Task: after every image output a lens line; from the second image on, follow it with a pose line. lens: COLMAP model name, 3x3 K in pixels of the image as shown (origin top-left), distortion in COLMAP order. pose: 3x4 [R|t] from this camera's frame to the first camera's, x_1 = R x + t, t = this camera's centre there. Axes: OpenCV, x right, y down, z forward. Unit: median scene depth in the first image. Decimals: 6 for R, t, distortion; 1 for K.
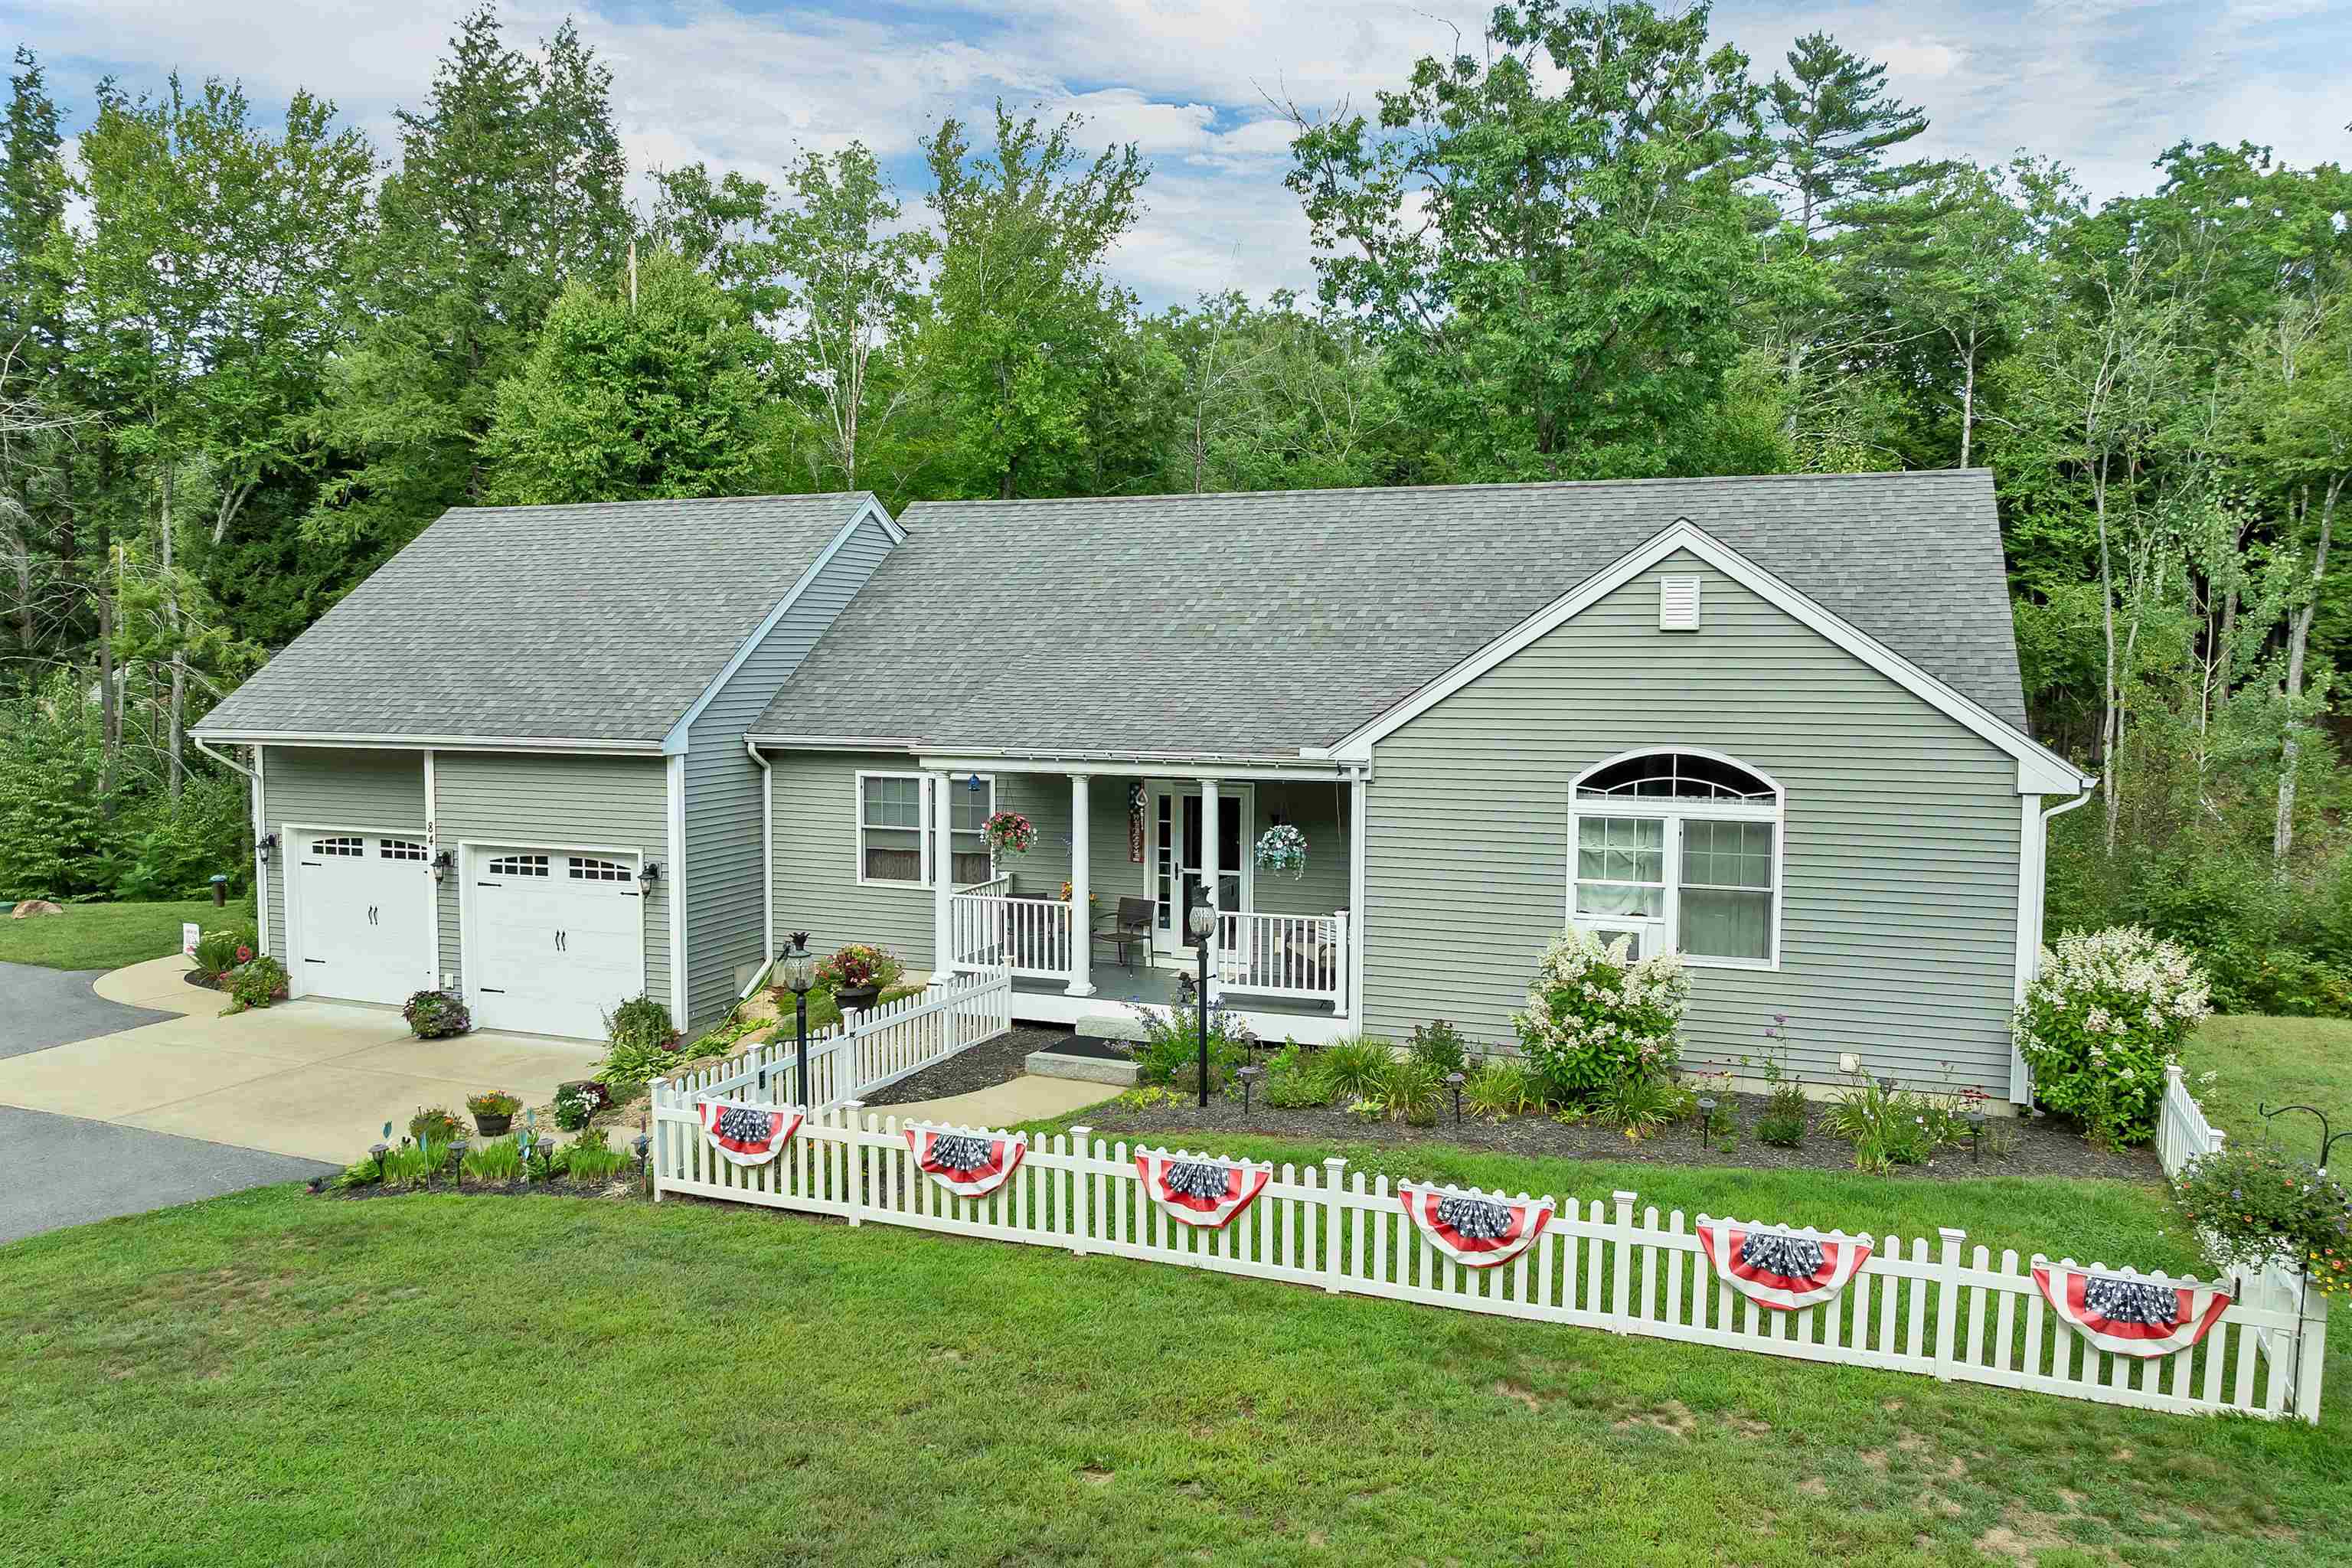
lens RADIAL K [[1724.6, 0, 1113.5], [0, 1724.6, 797.3], [0, 0, 1]] dist [-0.036611, 0.003845]
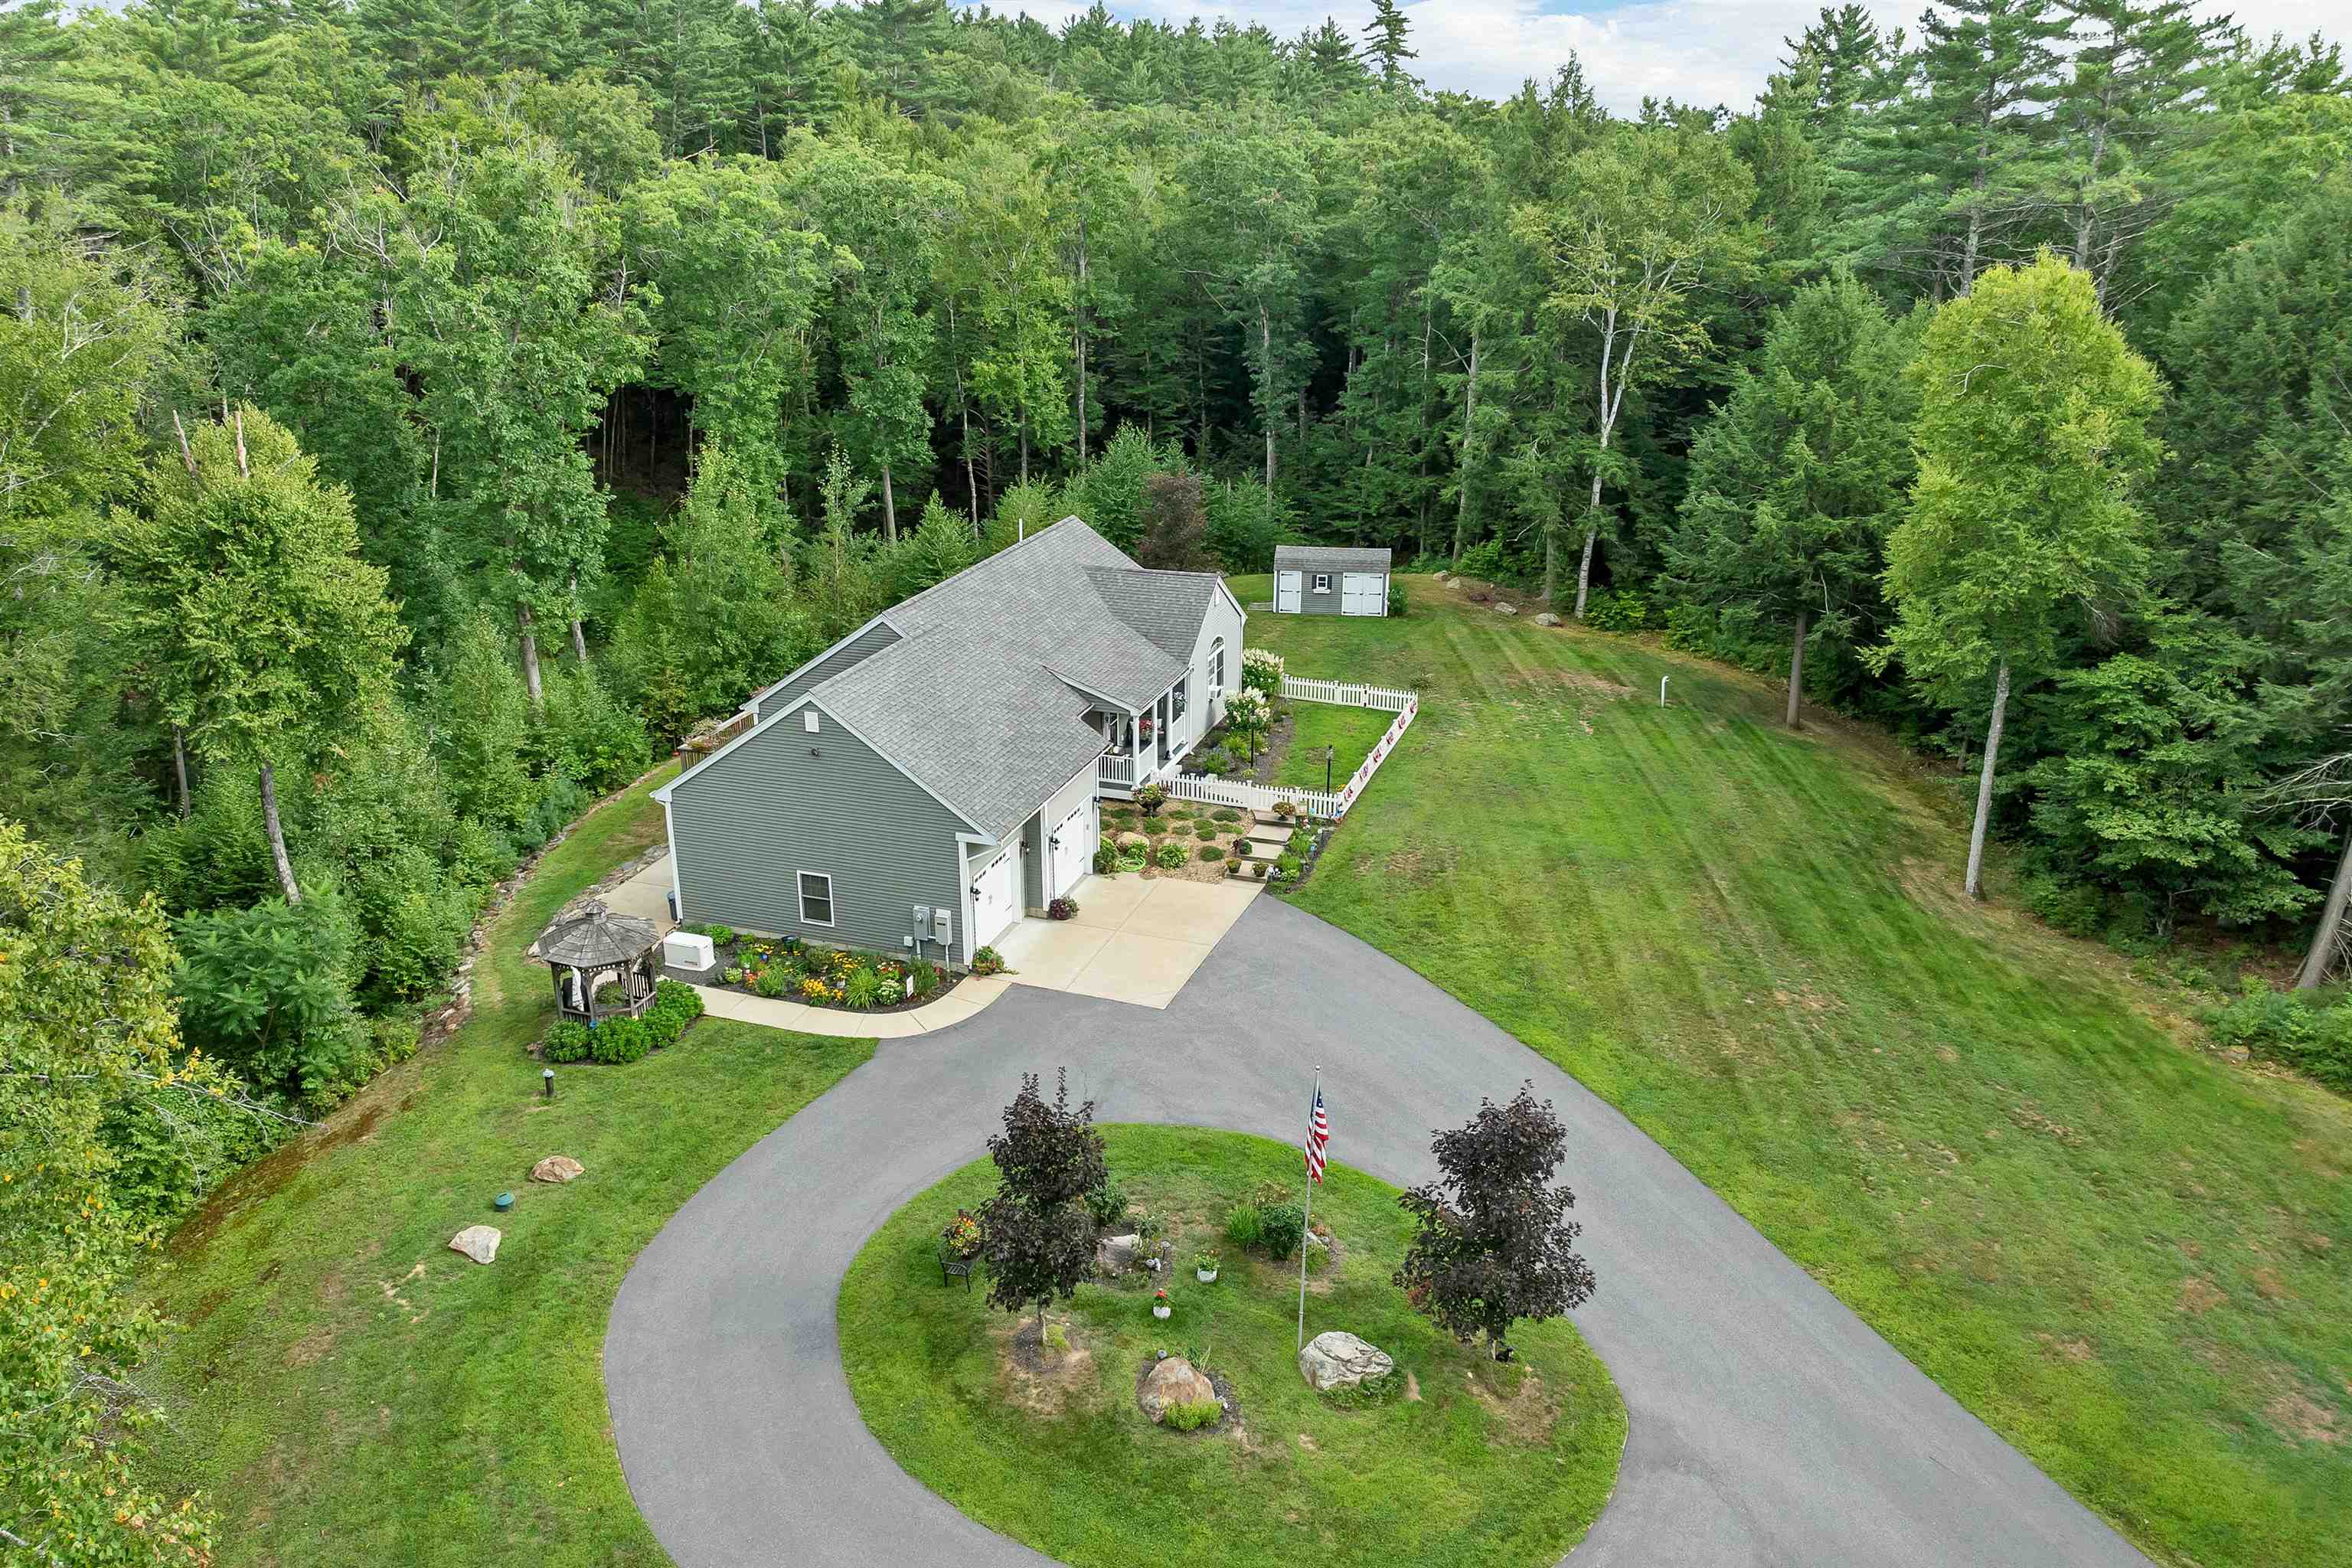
lens RADIAL K [[1724.6, 0, 1113.4], [0, 1724.6, 807.1], [0, 0, 1]] dist [-0.036611, 0.003845]
pose [[-0.025813, -0.362351, 0.931684, -2.703370], [0.091935, 0.927185, 0.363148, -0.877926], [-0.995430, 0.095028, 0.009379, 1.033970]]
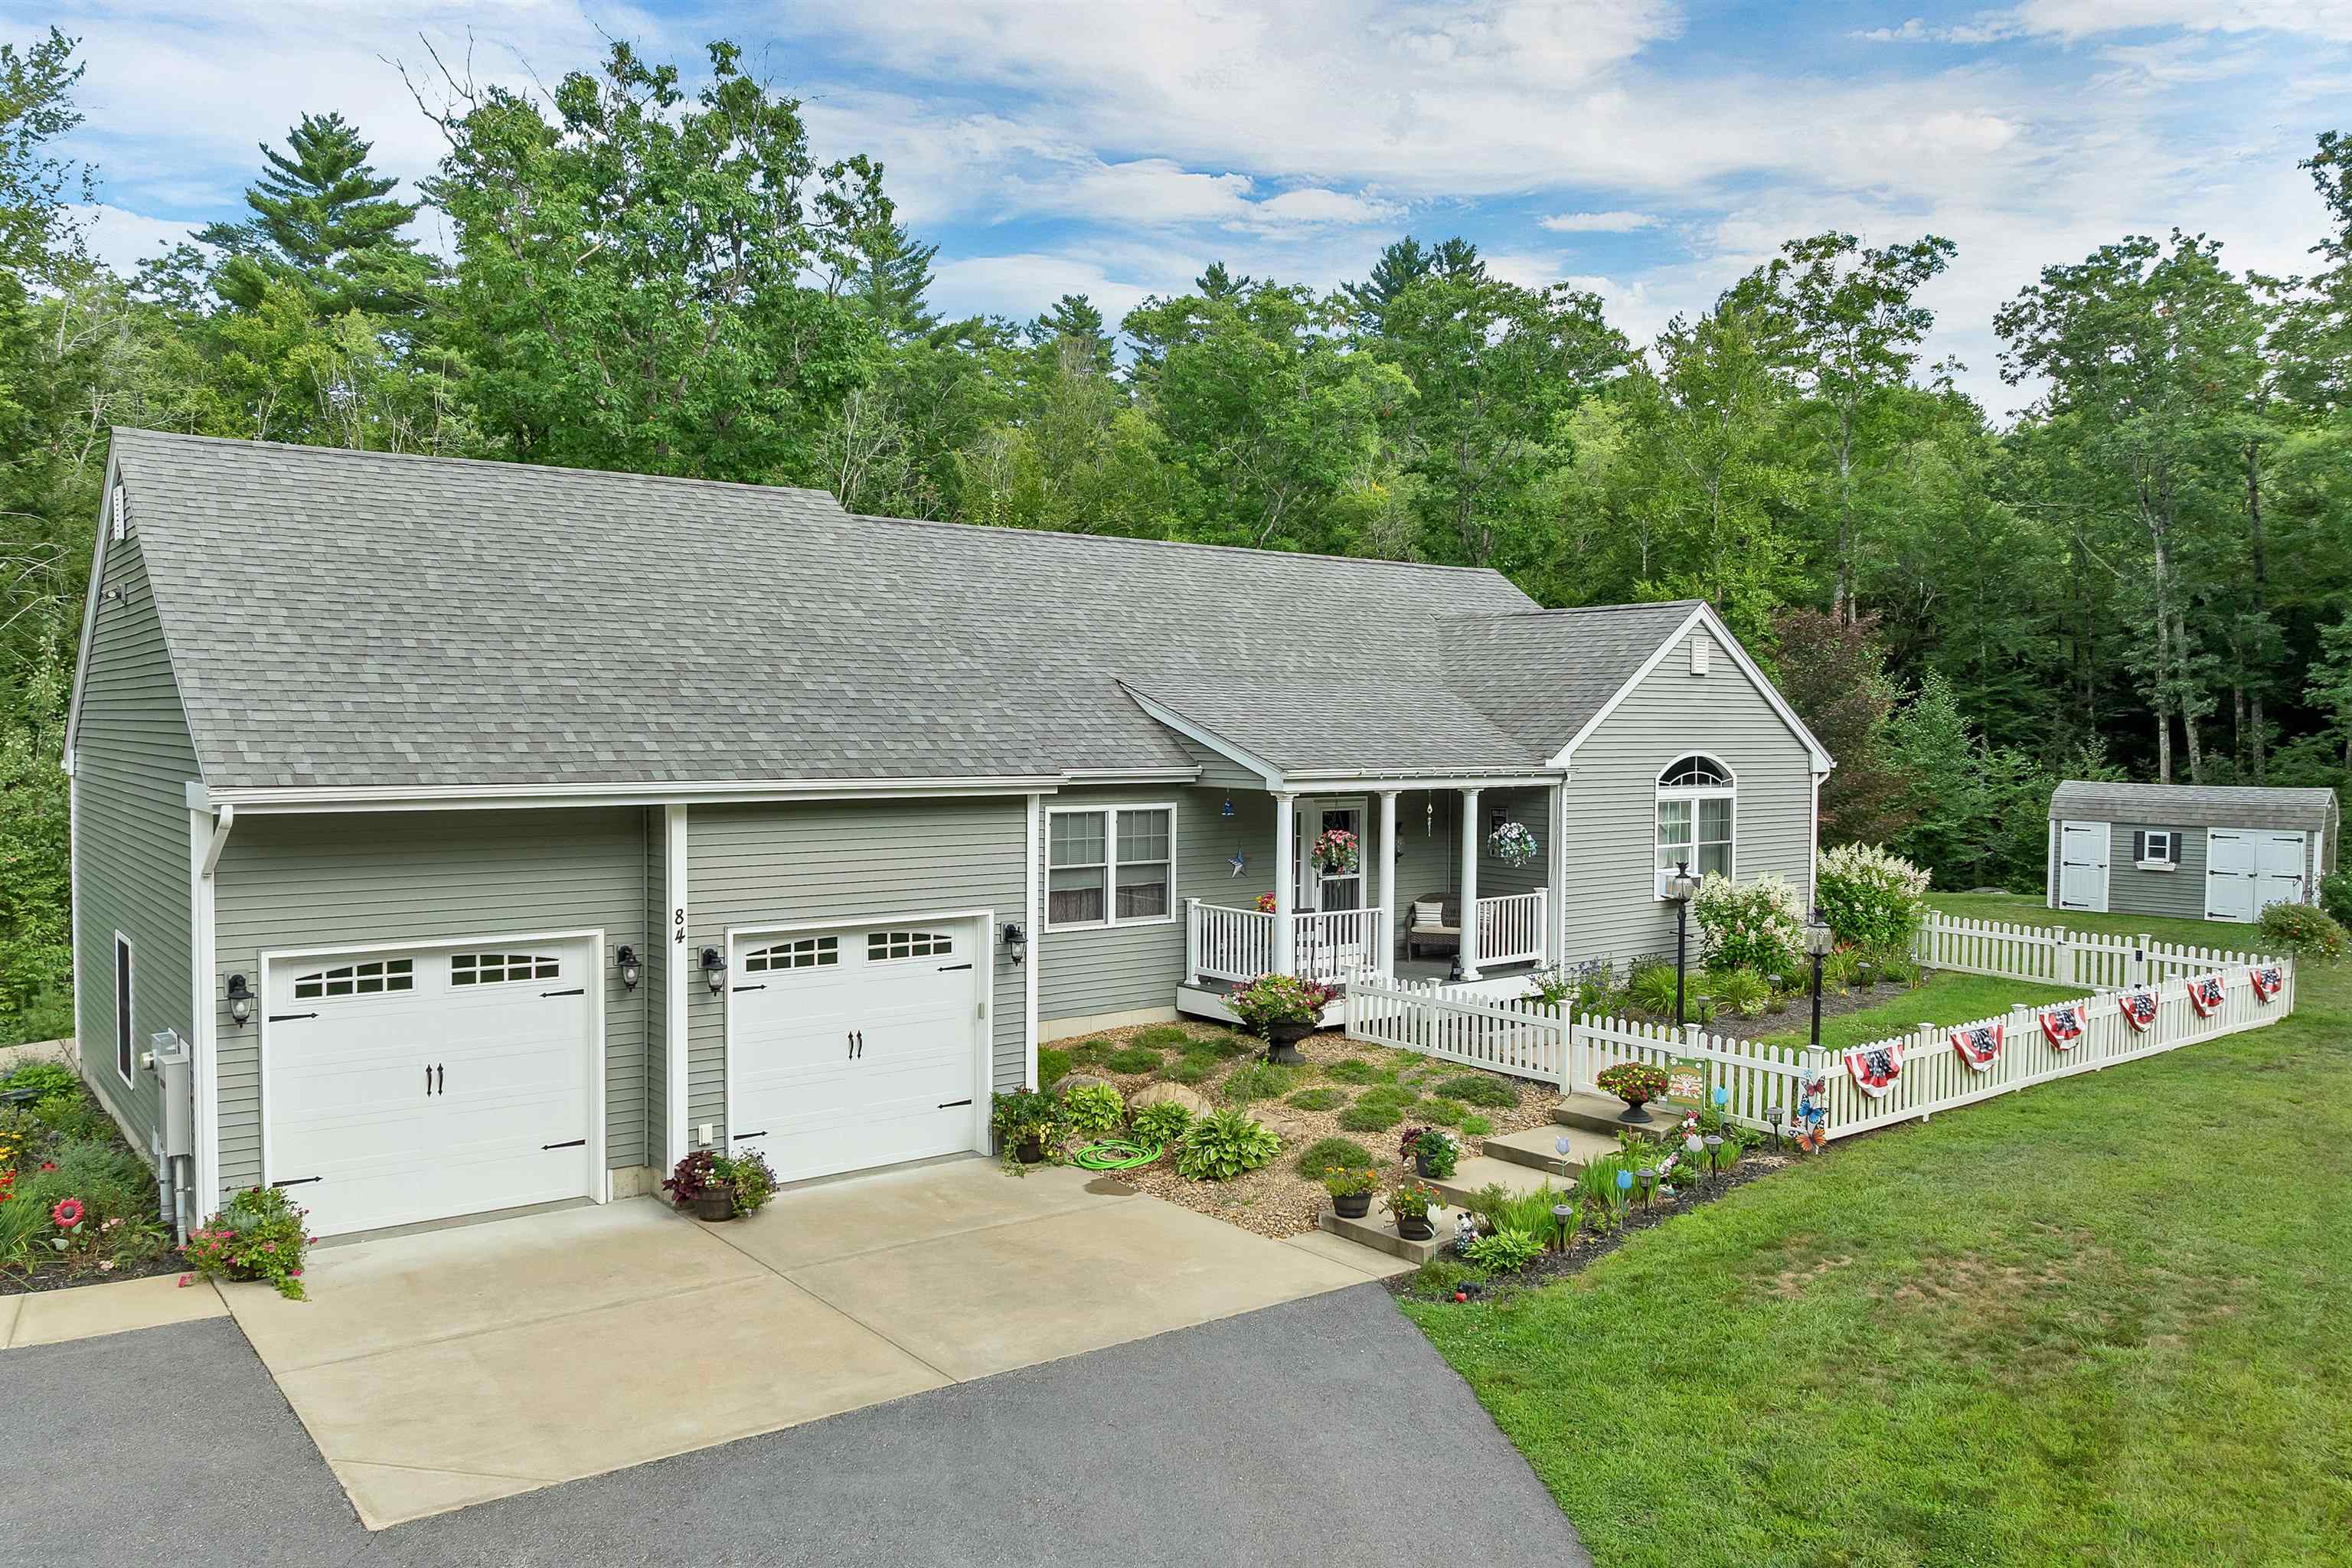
lens RADIAL K [[1724.6, 0, 1118.2], [0, 1724.6, 789.0], [0, 0, 1]] dist [-0.036611, 0.003845]
pose [[0.512096, -0.035053, 0.858212, -1.038813], [0.064811, 0.997895, 0.002085, -0.027700], [-0.856479, 0.054554, 0.513290, 0.565080]]
